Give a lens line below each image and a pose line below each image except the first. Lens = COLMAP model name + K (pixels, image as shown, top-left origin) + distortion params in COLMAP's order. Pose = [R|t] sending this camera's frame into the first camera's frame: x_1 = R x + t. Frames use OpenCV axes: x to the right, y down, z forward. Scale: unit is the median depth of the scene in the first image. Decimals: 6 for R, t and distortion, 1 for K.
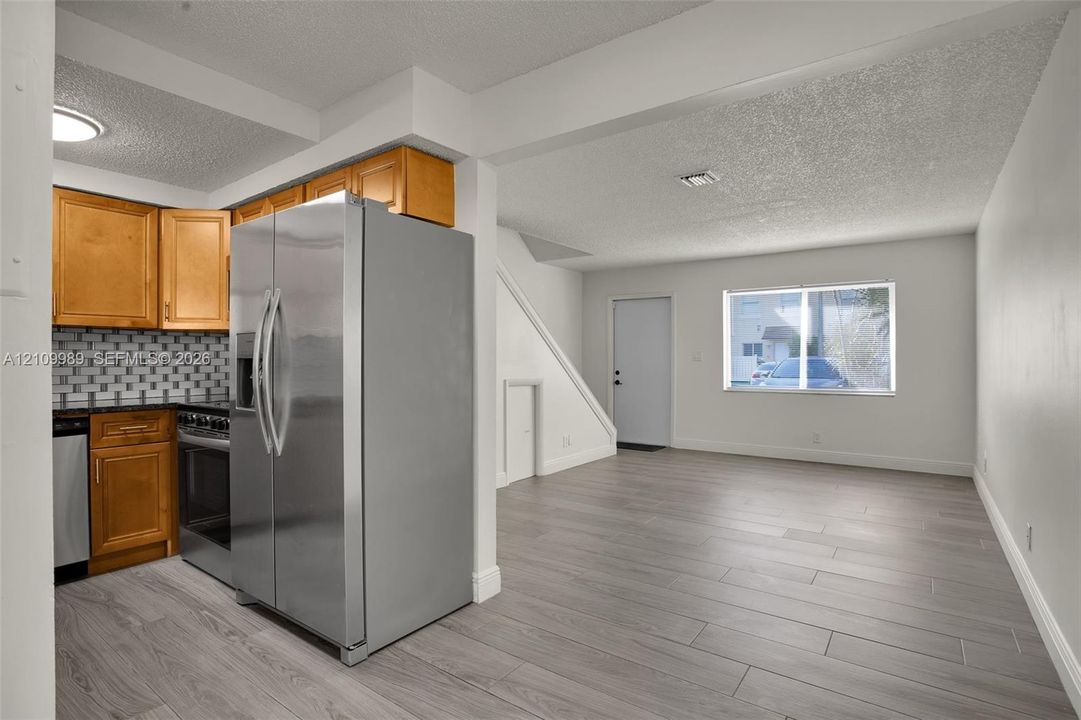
lens RADIAL K [[528.3, 0, 539.3], [0, 528.3, 362.3], [0, 0, 1]] dist [-0.049669, 0.008760]
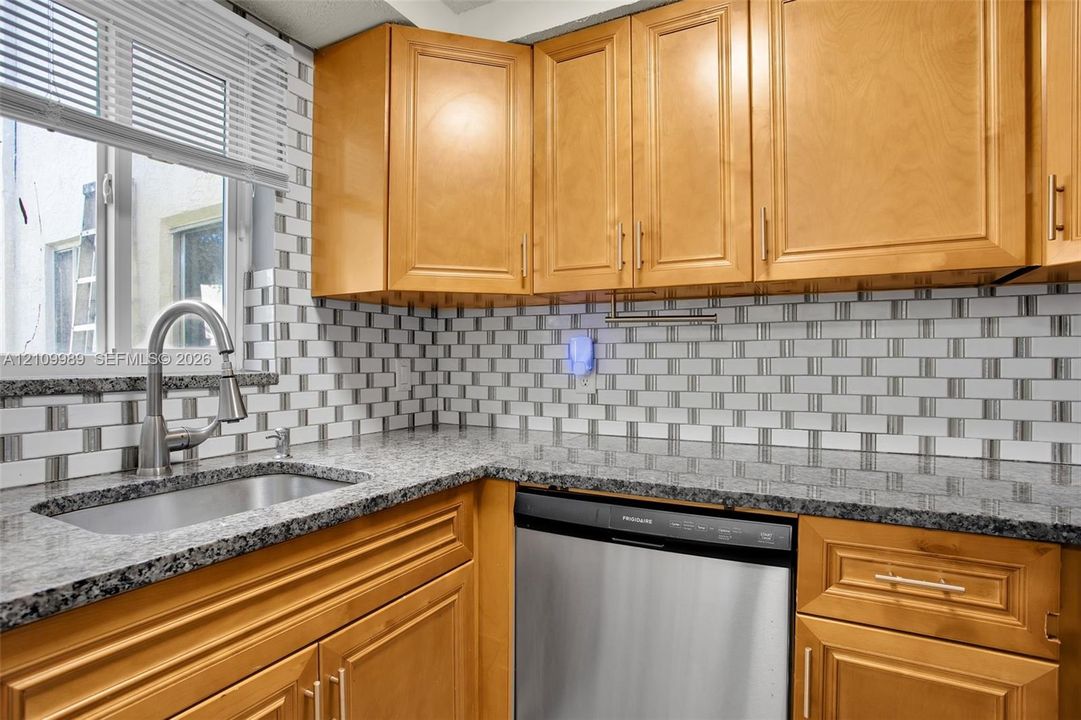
lens RADIAL K [[528.3, 0, 537.8], [0, 528.3, 360.0], [0, 0, 1]] dist [-0.049669, 0.008760]
pose [[0.116561, 0.007941, -0.993152, -0.457320], [-0.004944, 0.999960, 0.007415, -0.007197], [0.993171, 0.004046, 0.116596, 0.655143]]
